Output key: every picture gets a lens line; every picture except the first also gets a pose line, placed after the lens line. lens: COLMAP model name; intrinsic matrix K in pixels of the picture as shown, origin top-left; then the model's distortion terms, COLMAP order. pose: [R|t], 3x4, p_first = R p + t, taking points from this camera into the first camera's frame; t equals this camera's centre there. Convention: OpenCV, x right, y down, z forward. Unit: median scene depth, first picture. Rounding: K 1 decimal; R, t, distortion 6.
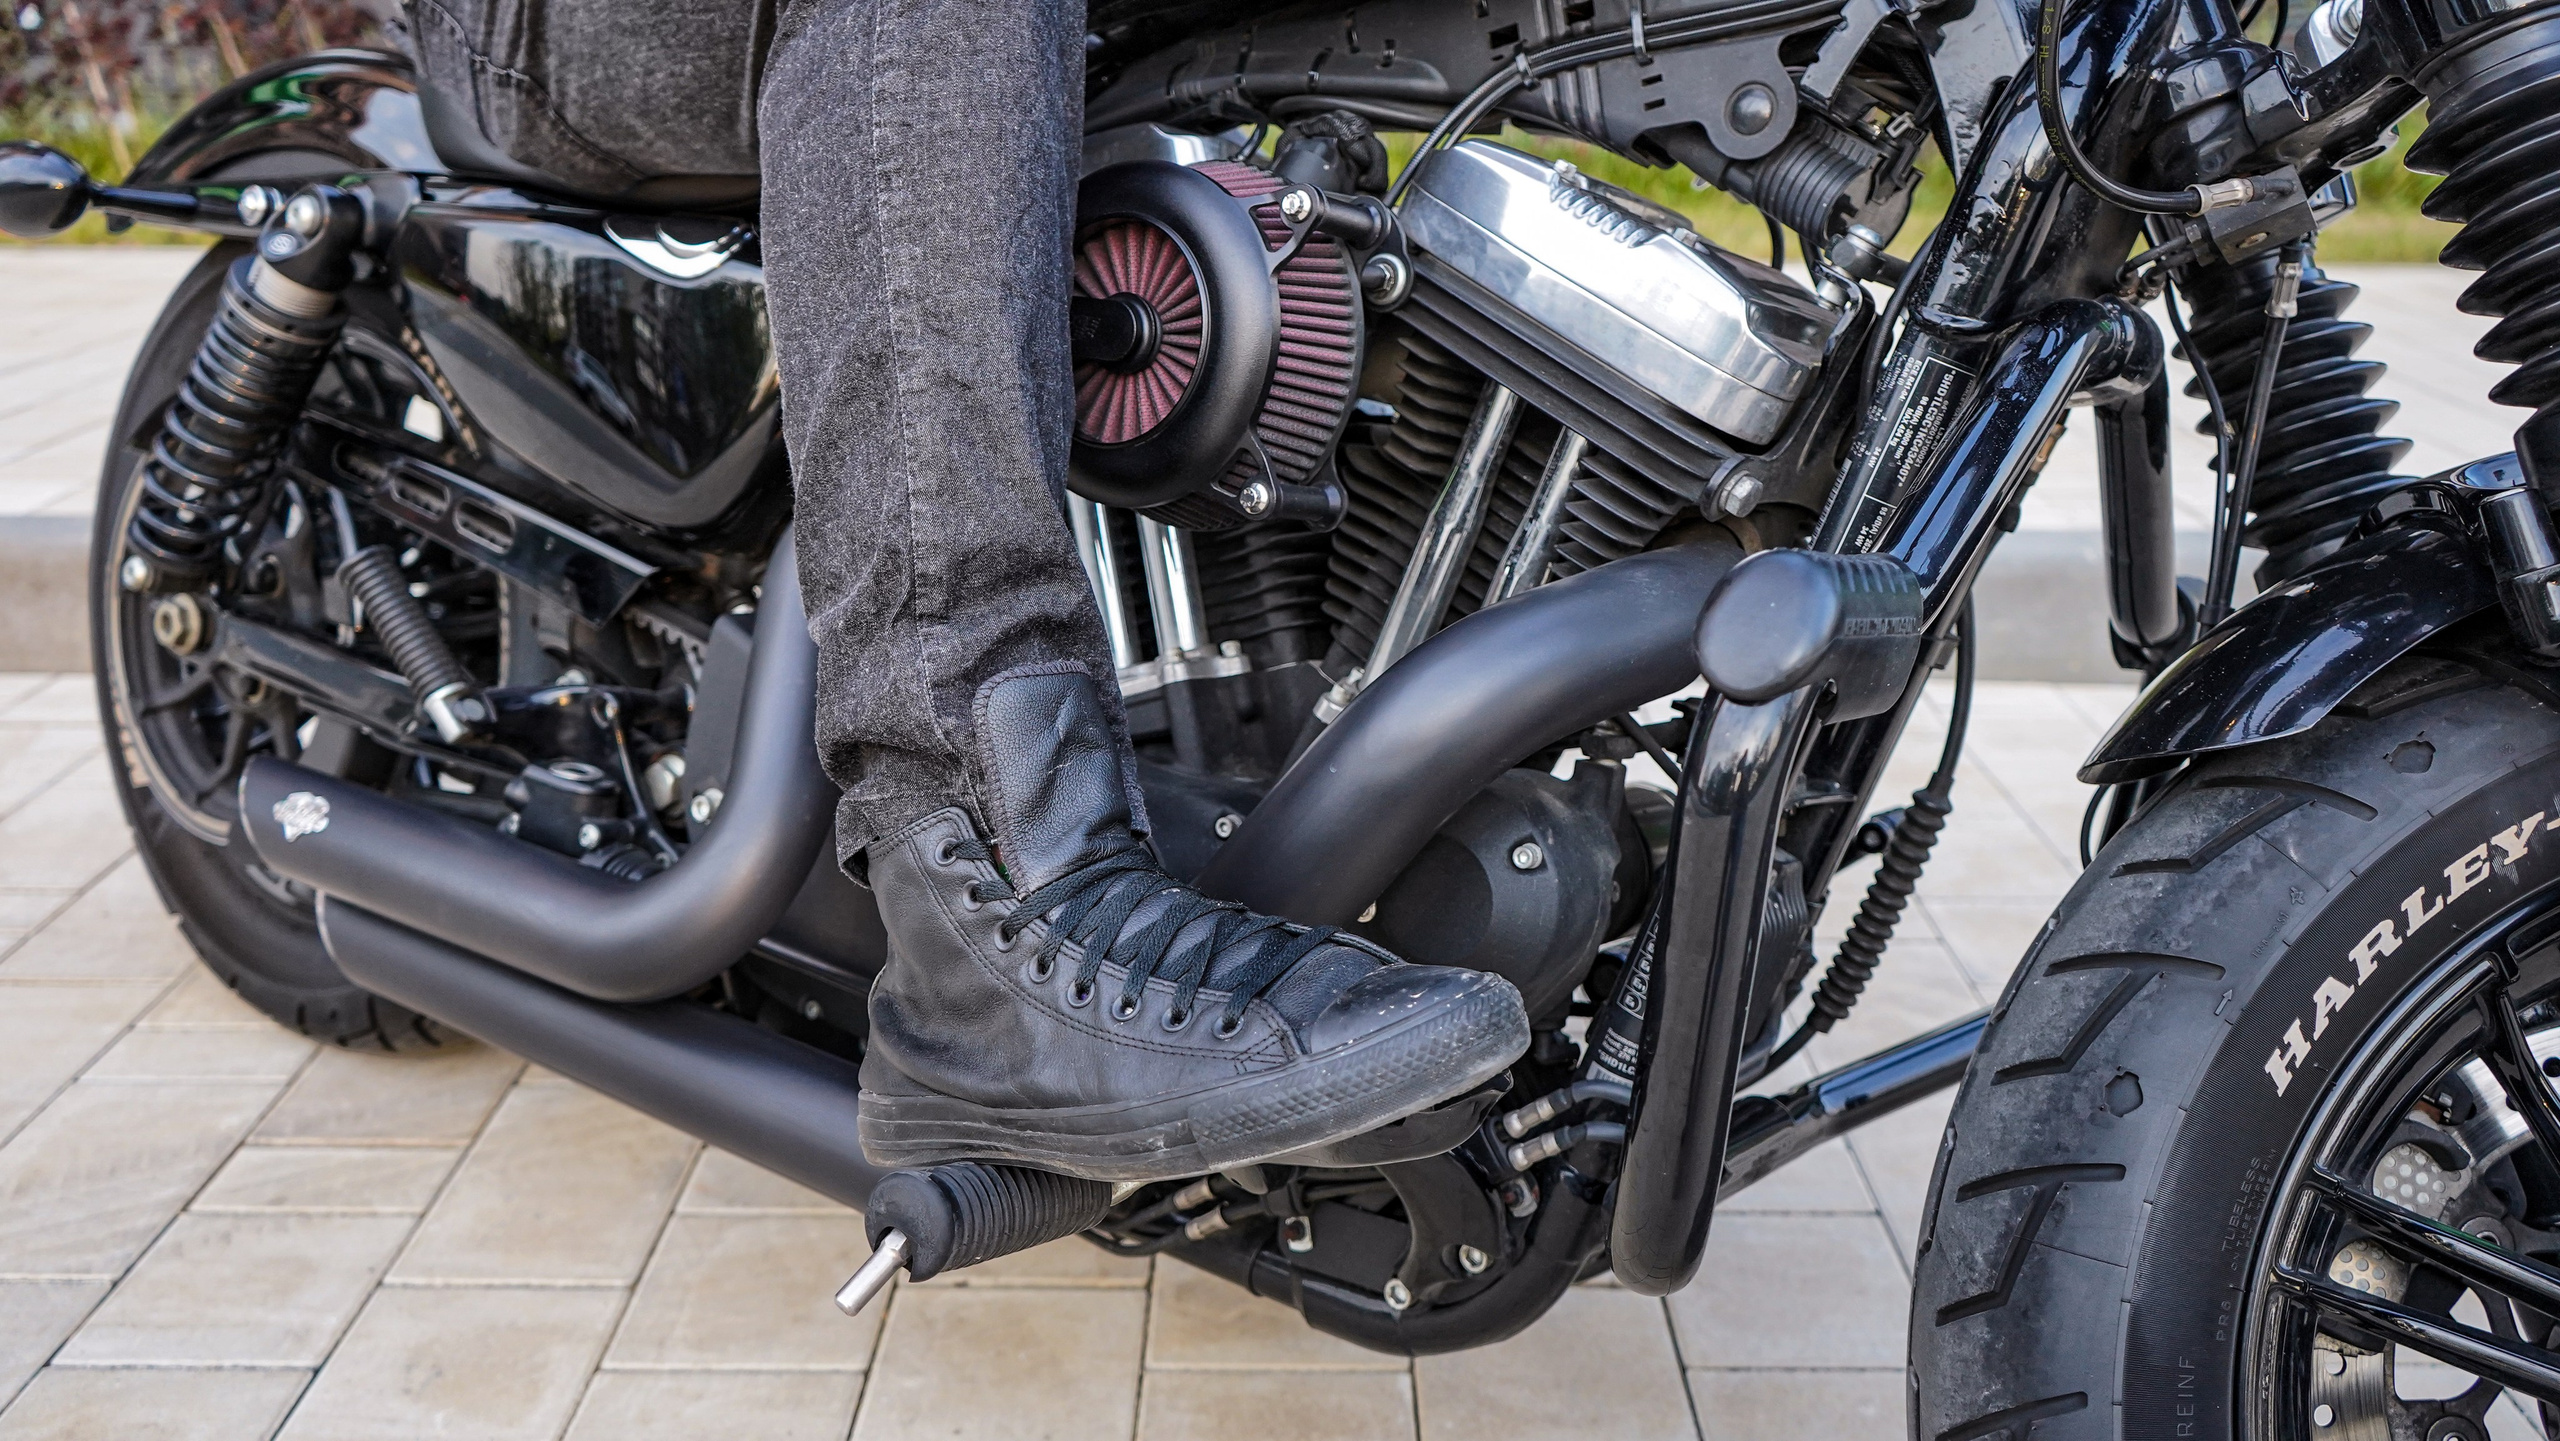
lens RADIAL K [[2204.1, 0, 1245.7], [0, 2204.1, 745.4], [0, 0, 1]] dist [-0.010448, -0.001232]
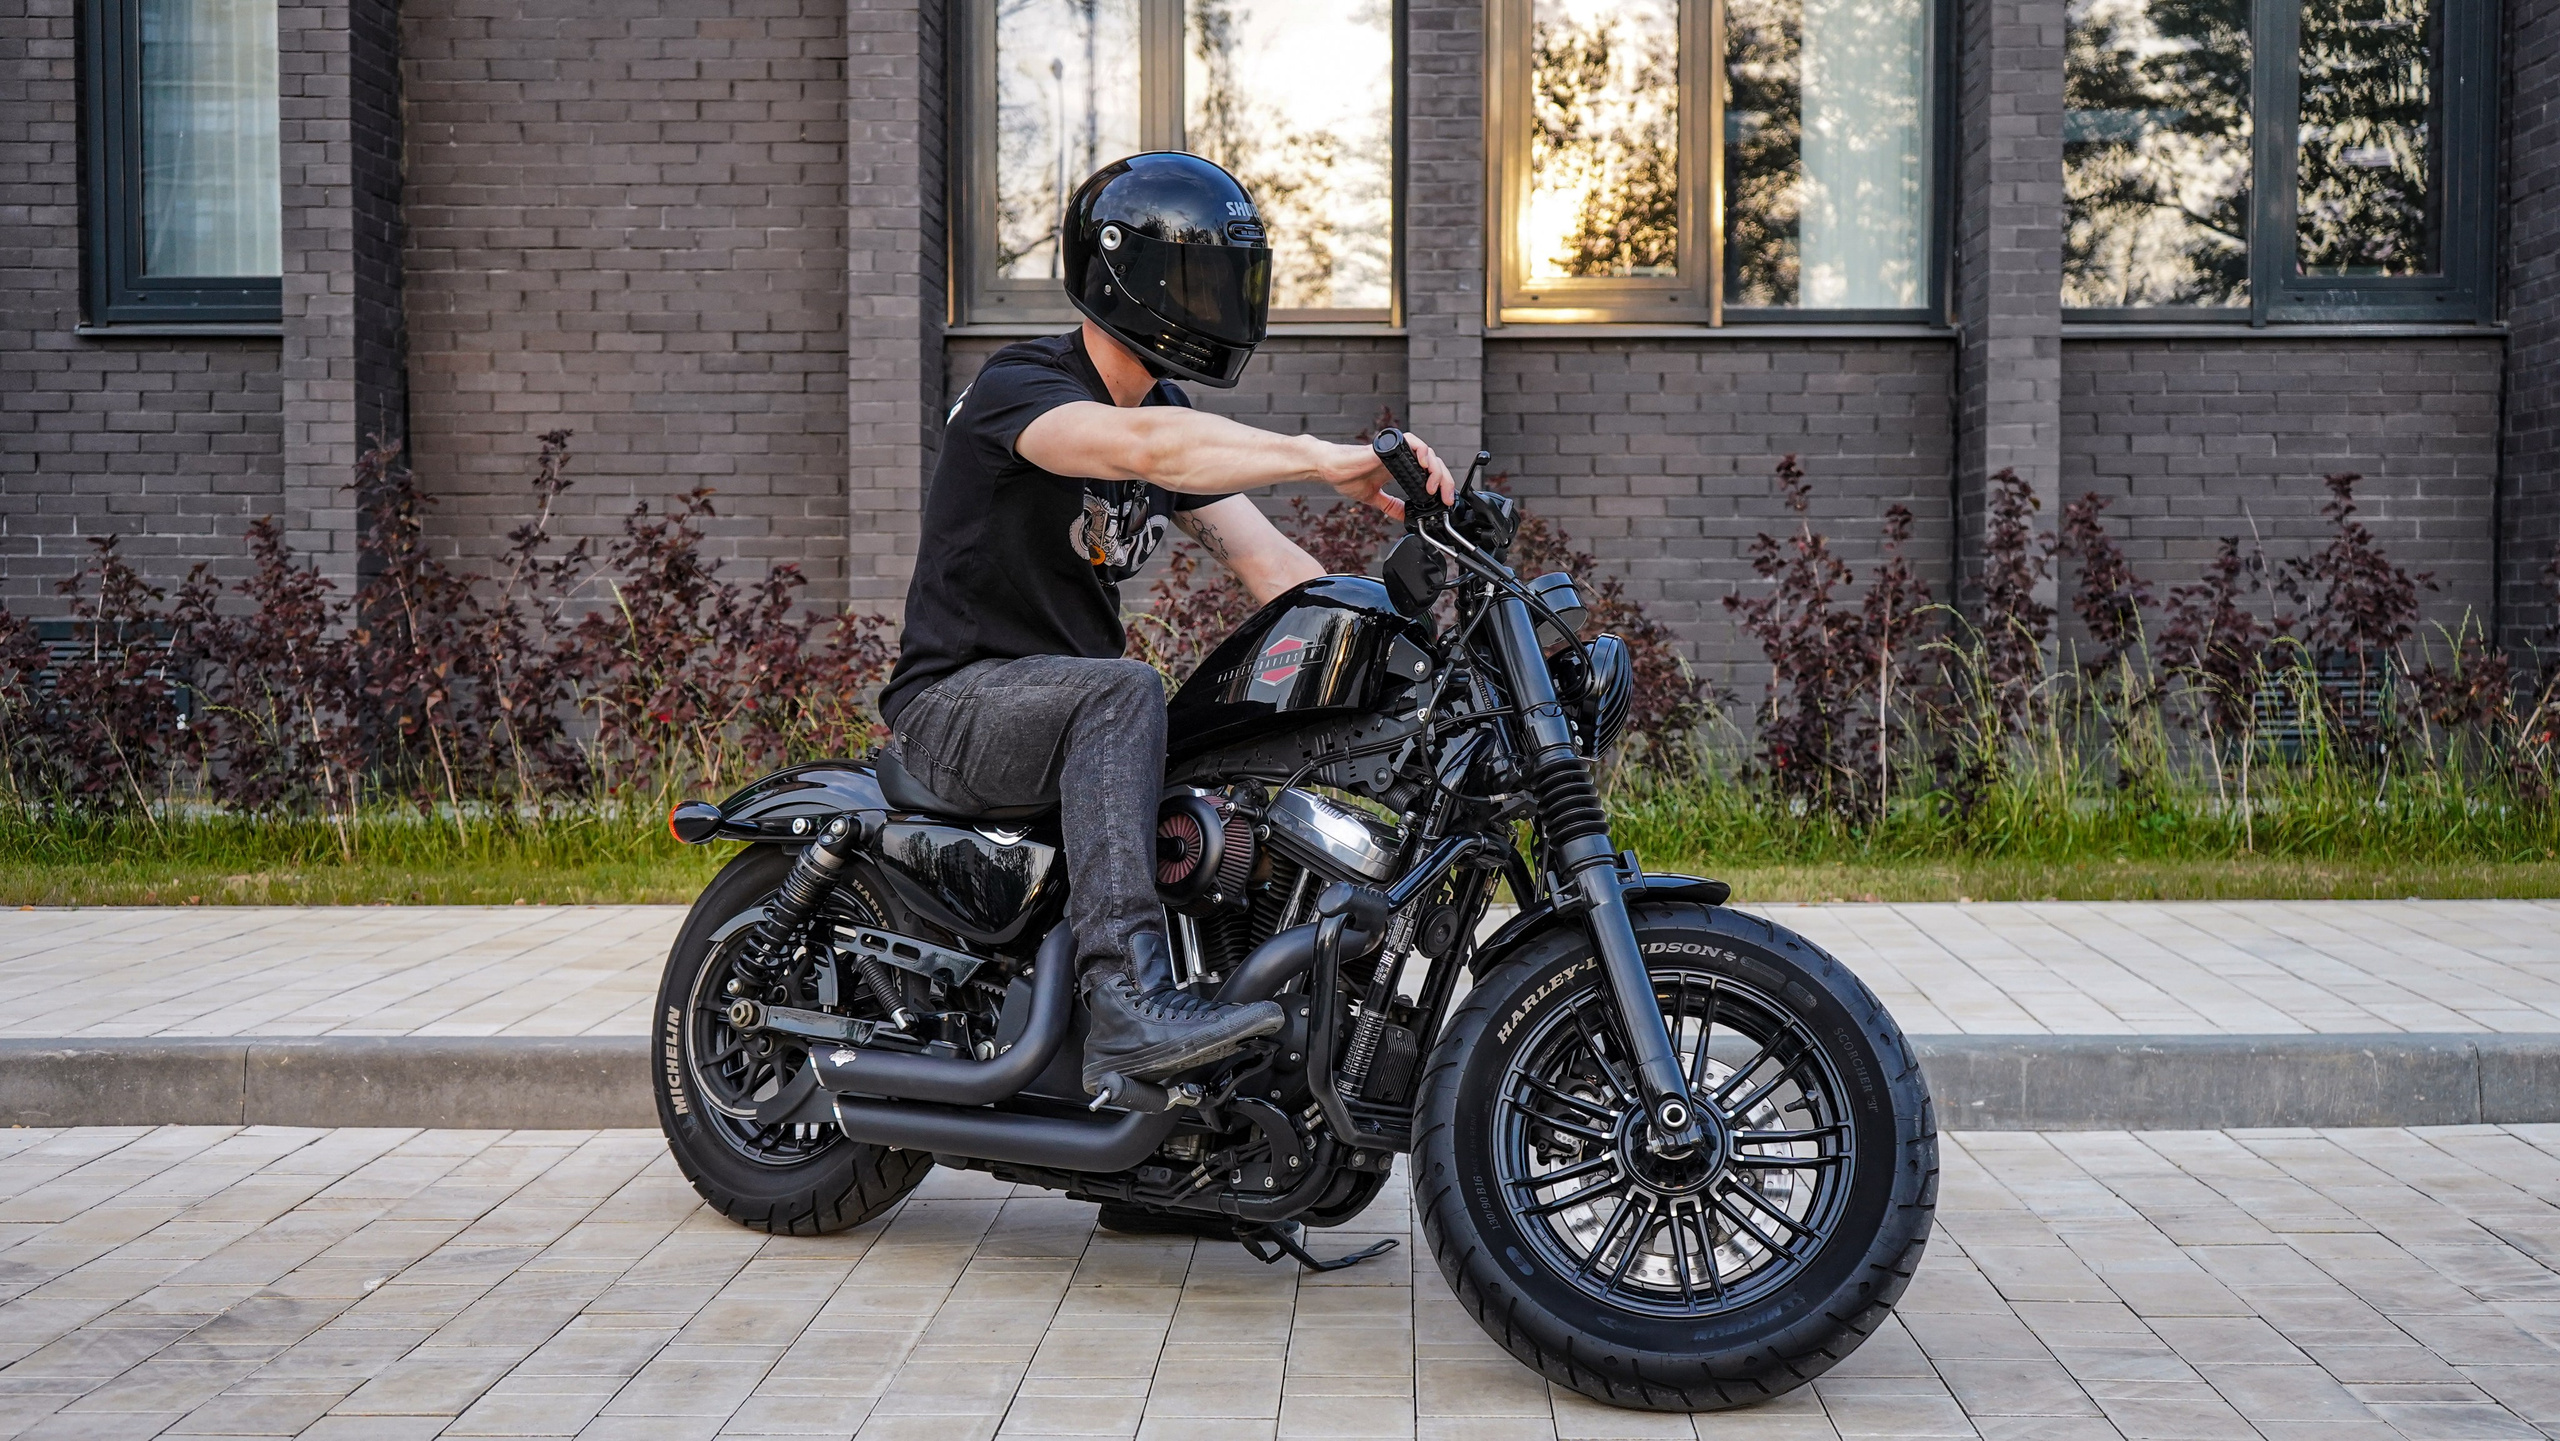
lens RADIAL K [[2797.2, 0, 1322.4], [0, 2797.2, 692.1], [0, 0, 1]] dist [0.021184, 0.000000]
pose [[0.999956, -0.006359, -0.006913, 0.171612], [0.003795, 0.946754, -0.321935, 0.832403], [0.008592, 0.321894, 0.946737, -2.659001]]
